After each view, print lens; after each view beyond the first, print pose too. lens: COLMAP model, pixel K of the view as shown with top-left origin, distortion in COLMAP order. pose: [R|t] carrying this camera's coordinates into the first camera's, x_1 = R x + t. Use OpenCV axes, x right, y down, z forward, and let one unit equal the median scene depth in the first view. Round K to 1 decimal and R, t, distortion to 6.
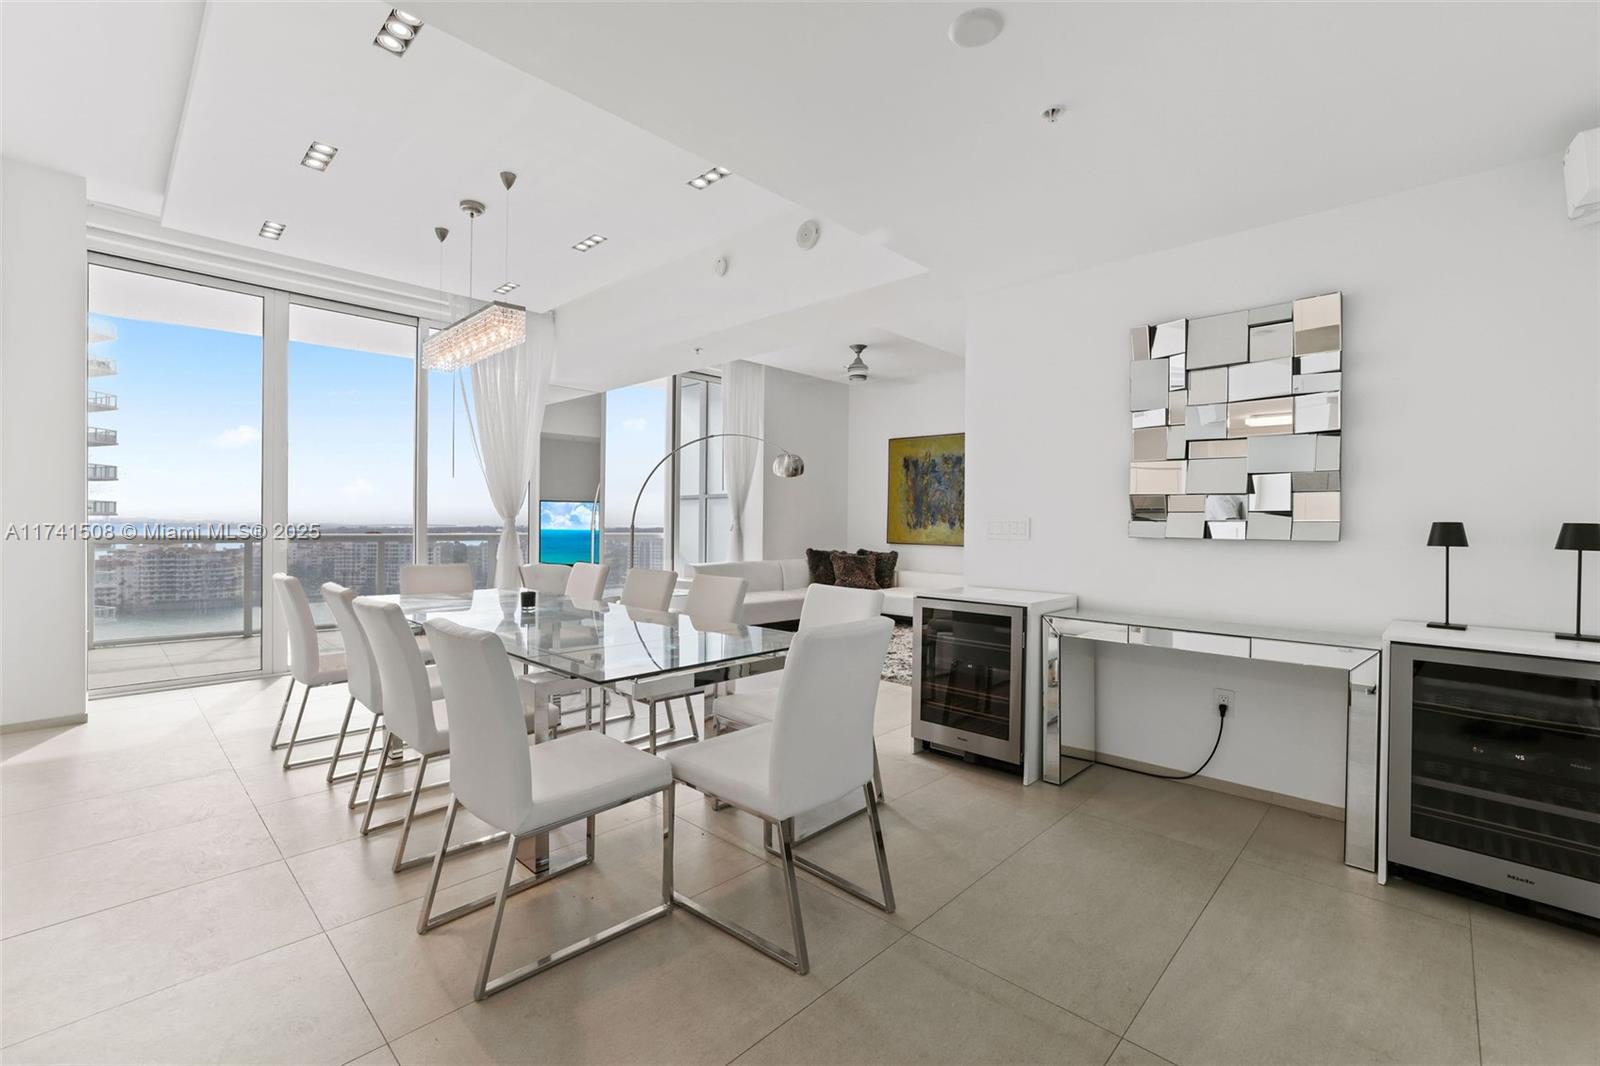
lens RADIAL K [[683.6, 0, 781.6], [0, 683.6, 527.8], [0, 0, 1]] dist [0.001841, 0.000562]
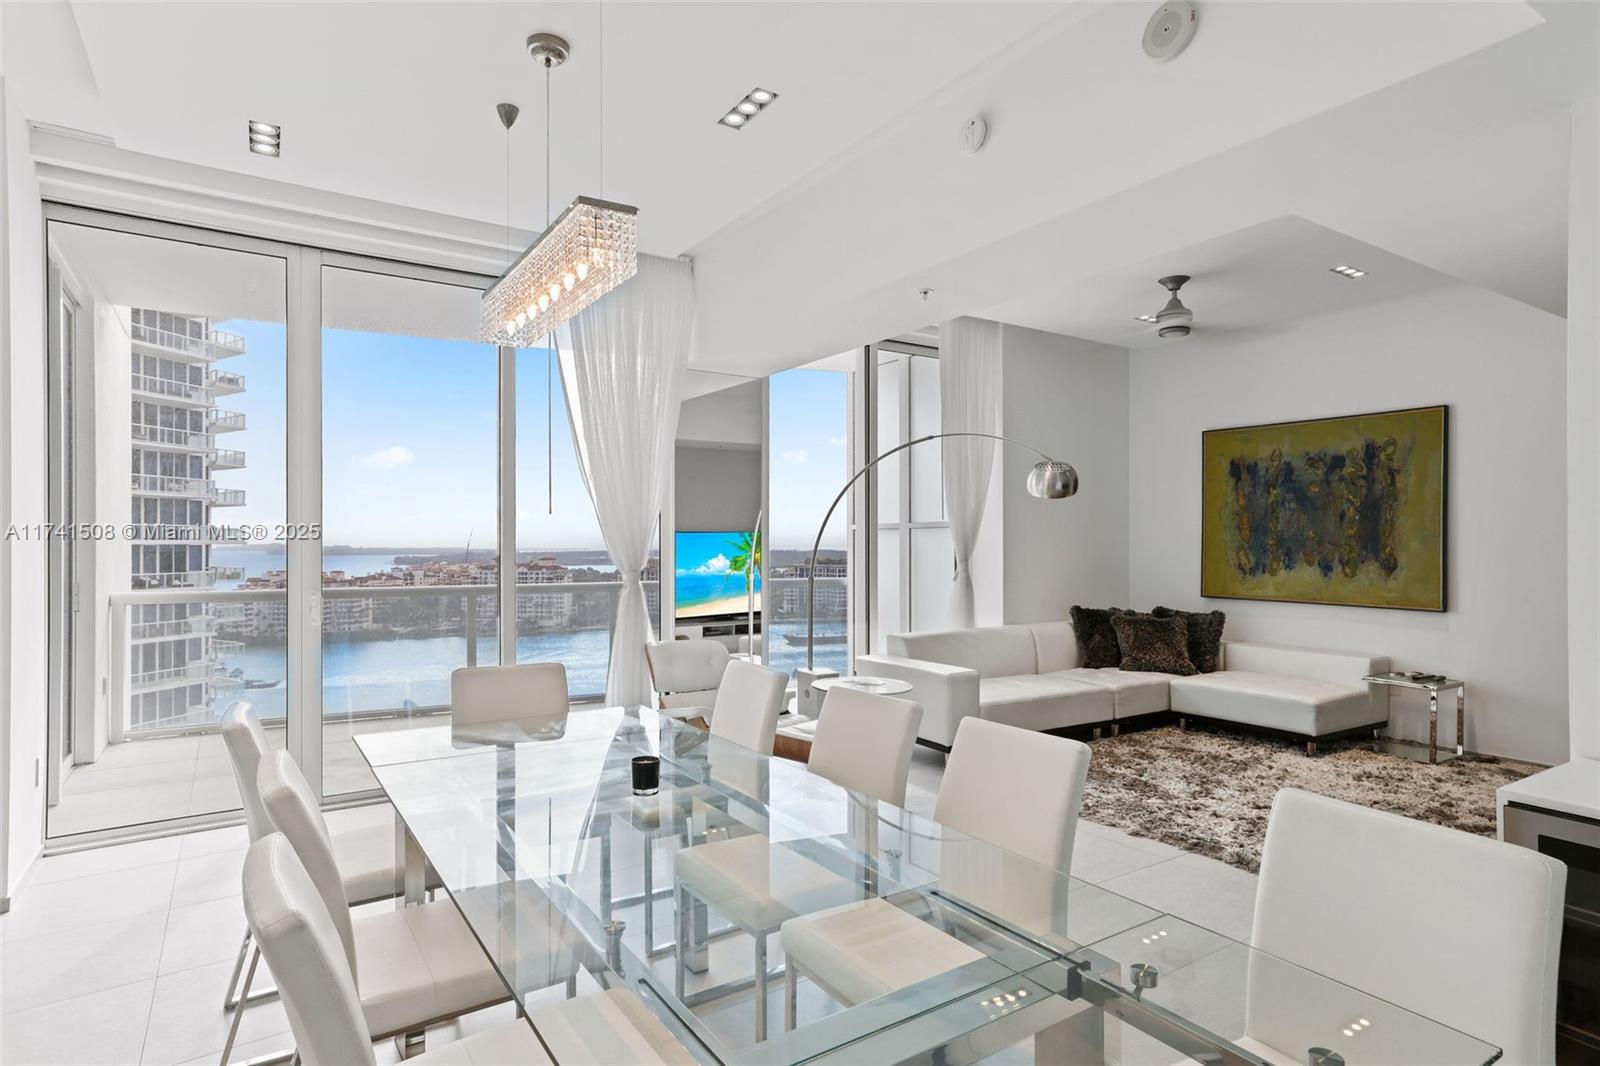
lens RADIAL K [[853.9, 0, 797.2], [0, 853.9, 543.6], [0, 0, 1]] dist [-0.003961, 0.015824]
pose [[0.979180, -0.010024, -0.202746, -0.054644], [0.008628, 0.999933, -0.007770, -0.025767], [0.202810, 0.005859, 0.979200, 0.171745]]
